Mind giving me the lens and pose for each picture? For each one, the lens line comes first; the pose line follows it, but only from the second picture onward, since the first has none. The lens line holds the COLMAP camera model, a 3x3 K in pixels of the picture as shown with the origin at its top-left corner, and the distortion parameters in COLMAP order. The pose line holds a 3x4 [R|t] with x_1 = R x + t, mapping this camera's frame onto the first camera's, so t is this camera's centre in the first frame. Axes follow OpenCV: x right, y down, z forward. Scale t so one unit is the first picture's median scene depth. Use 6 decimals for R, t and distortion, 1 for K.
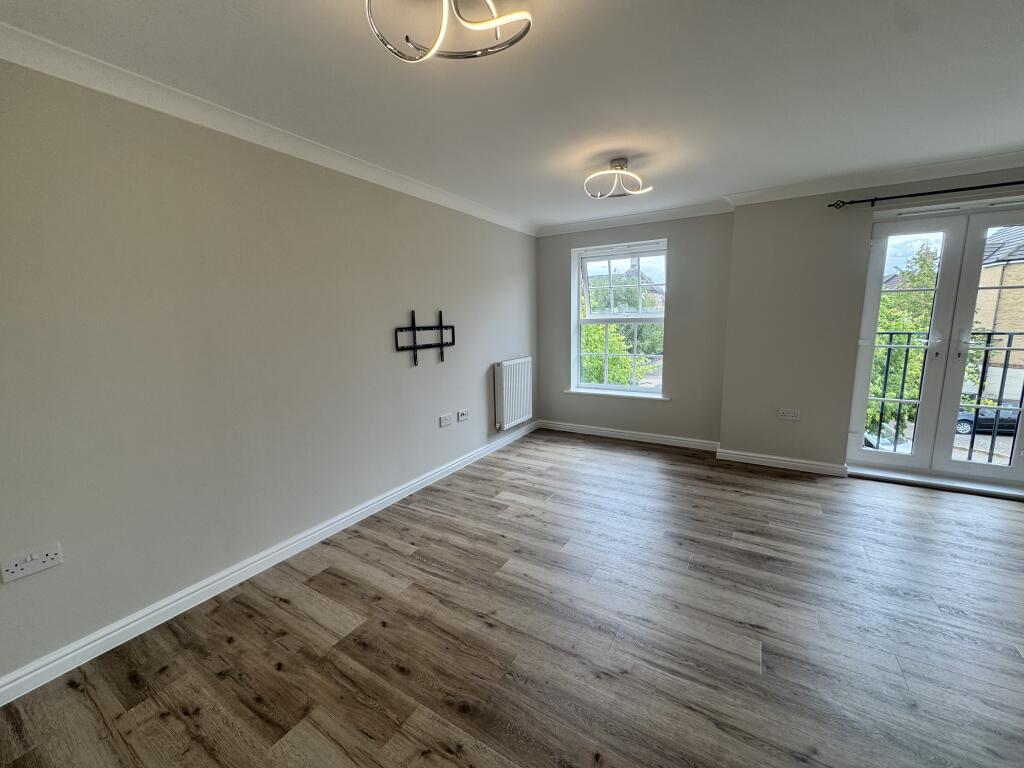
lens RADIAL K [[409.6, 0, 511.2], [0, 409.6, 380.7], [0, 0, 1]] dist [-0.003296, 0.000236]
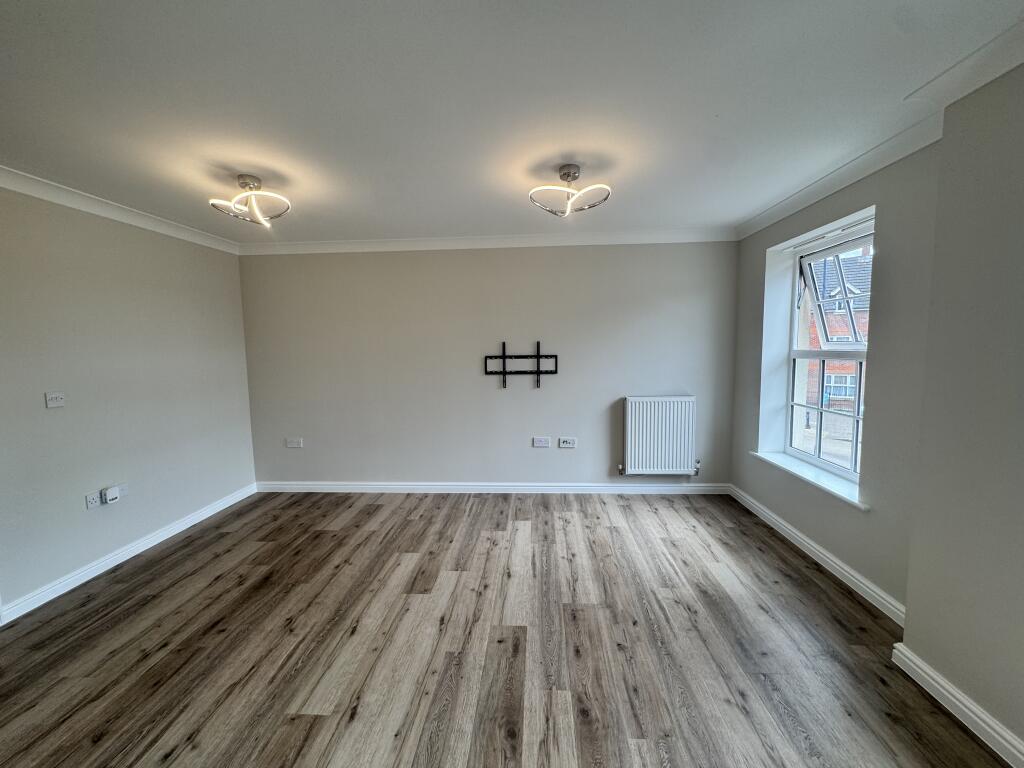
lens RADIAL K [[409.6, 0, 512.1], [0, 409.6, 382.5], [0, 0, 1]] dist [-0.003296, 0.000236]
pose [[0.464980, 0.094371, -0.880277, 0.825861], [-0.128904, 0.990923, 0.038143, -0.101137], [0.875886, 0.095735, 0.472924, 0.458261]]
